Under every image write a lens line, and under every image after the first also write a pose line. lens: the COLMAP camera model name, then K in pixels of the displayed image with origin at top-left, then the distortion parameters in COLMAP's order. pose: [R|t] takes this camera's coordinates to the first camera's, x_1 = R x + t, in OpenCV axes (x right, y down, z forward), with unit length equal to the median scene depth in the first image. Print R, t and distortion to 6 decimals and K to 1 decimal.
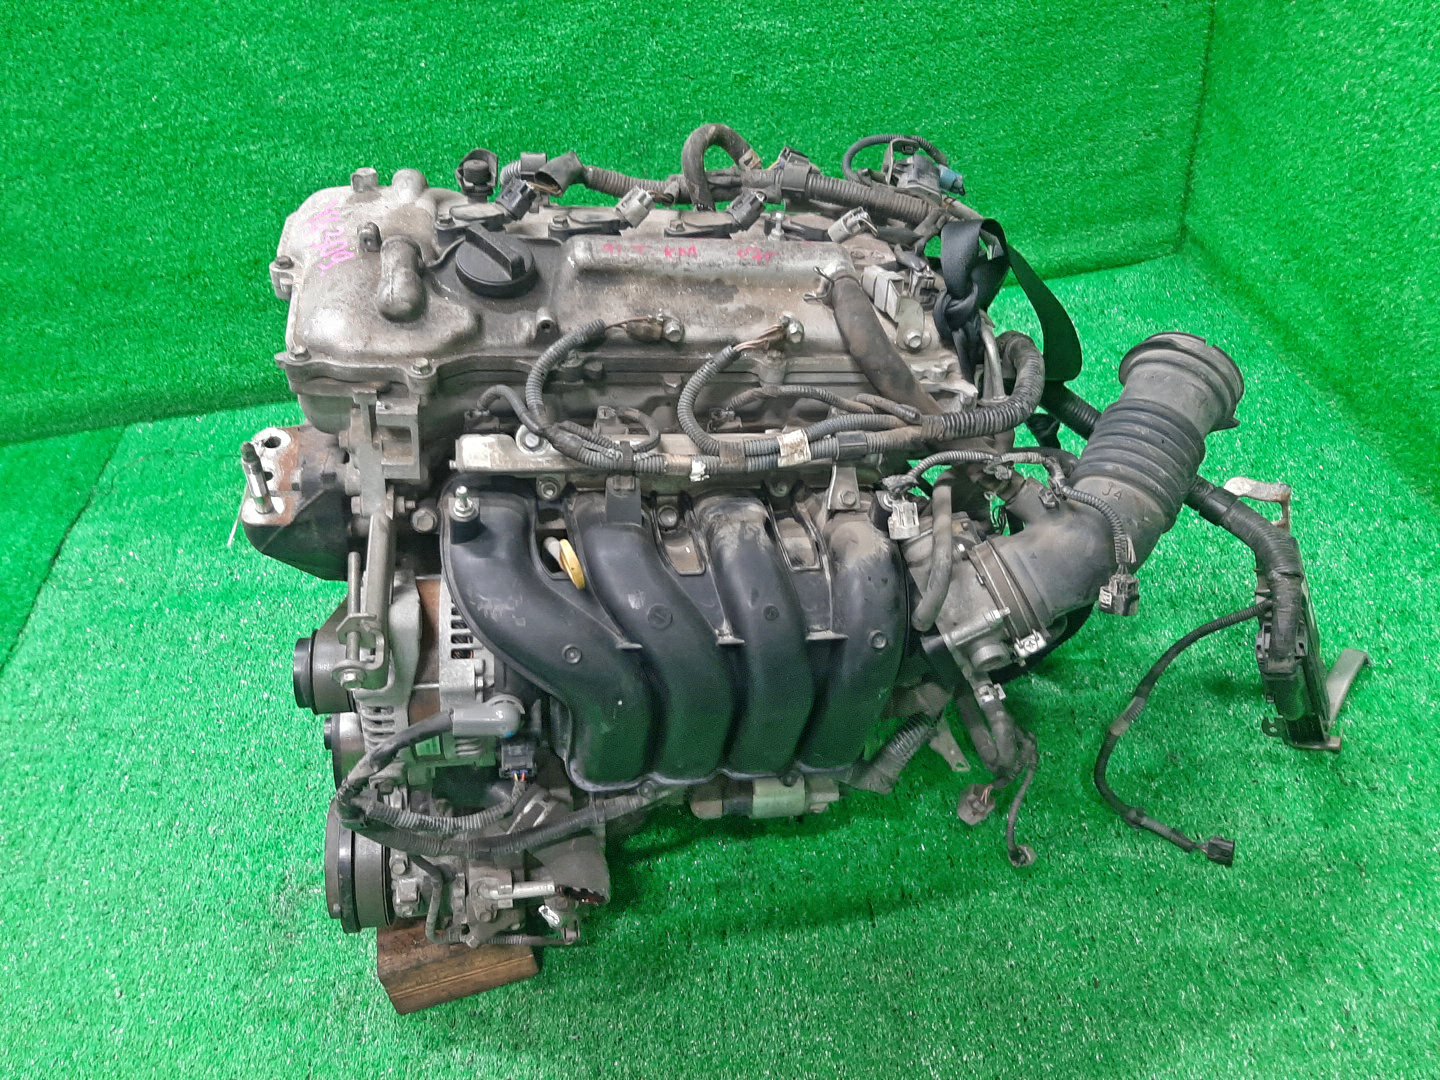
lens RADIAL K [[1106.4, 0, 720.0], [0, 1106.4, 540.0], [0, 0, 1]] dist [0.030973, -0.058275]
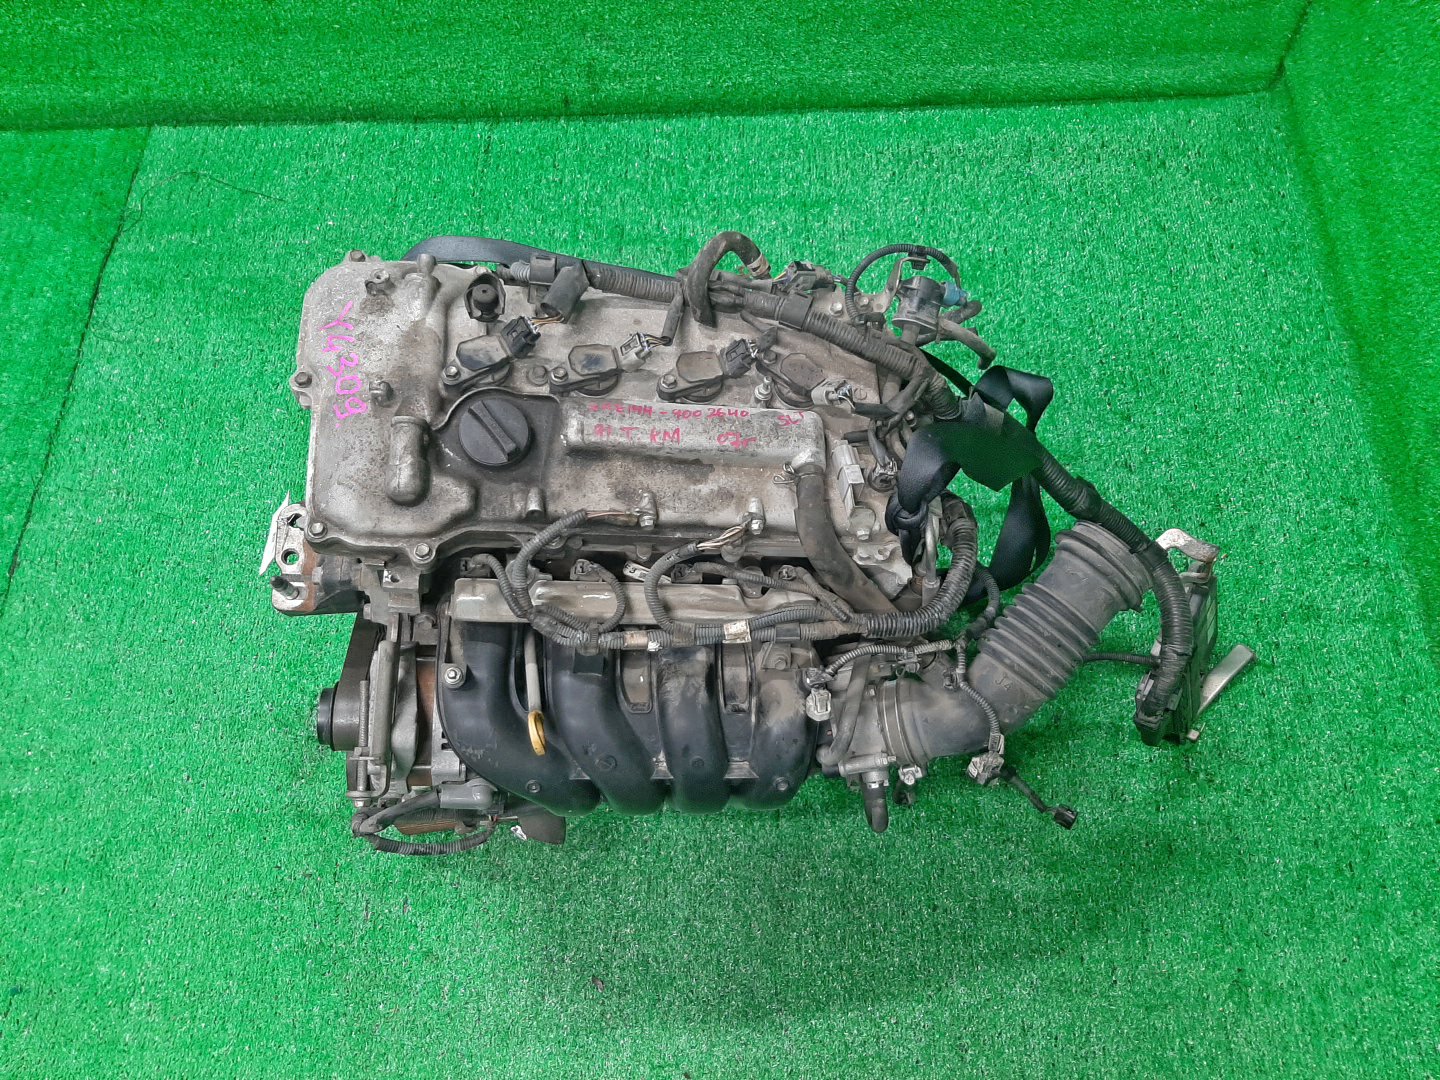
lens RADIAL K [[1092.8, 0, 720.0], [0, 1092.8, 540.0], [0, 0, 1]] dist [0.065751, -0.113813]
pose [[0.989872, 0.141874, 0.005080, 0.027013], [-0.131558, 0.903271, 0.408405, -0.614464], [0.053354, -0.404937, 0.912787, -0.020408]]
